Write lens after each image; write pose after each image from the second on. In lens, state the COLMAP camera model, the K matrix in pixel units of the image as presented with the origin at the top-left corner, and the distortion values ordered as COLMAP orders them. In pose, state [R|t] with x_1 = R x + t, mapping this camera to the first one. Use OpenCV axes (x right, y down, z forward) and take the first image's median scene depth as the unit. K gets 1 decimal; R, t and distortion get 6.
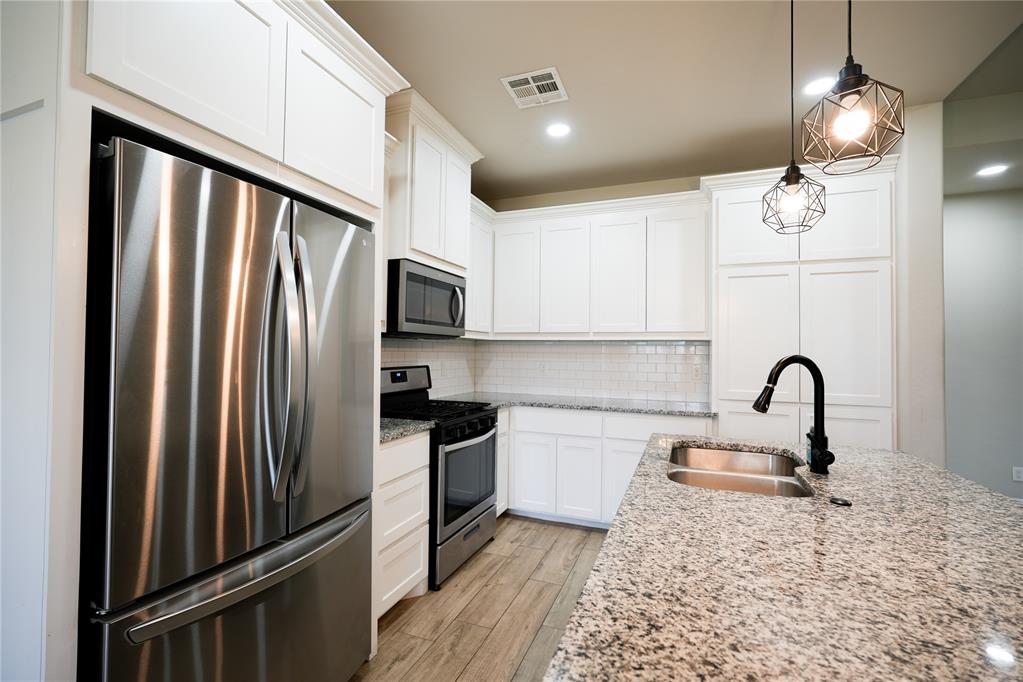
lens RADIAL K [[444.9, 0, 509.7], [0, 444.9, 340.2], [0, 0, 1]] dist [-0.024062, 0.009800]
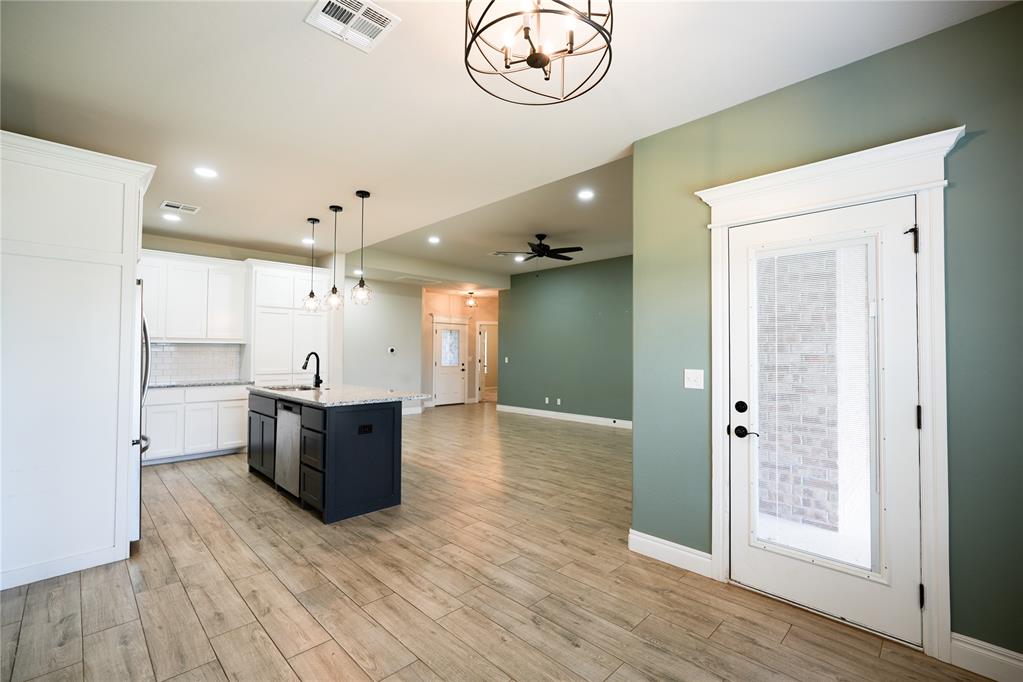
lens RADIAL K [[444.9, 0, 509.7], [0, 444.9, 340.2], [0, 0, 1]] dist [-0.024062, 0.009800]
pose [[0.400391, 0.016728, 0.916192, -0.853757], [-0.024684, 0.999667, -0.007465, -0.031058], [-0.916012, -0.019627, 0.400670, -0.795540]]
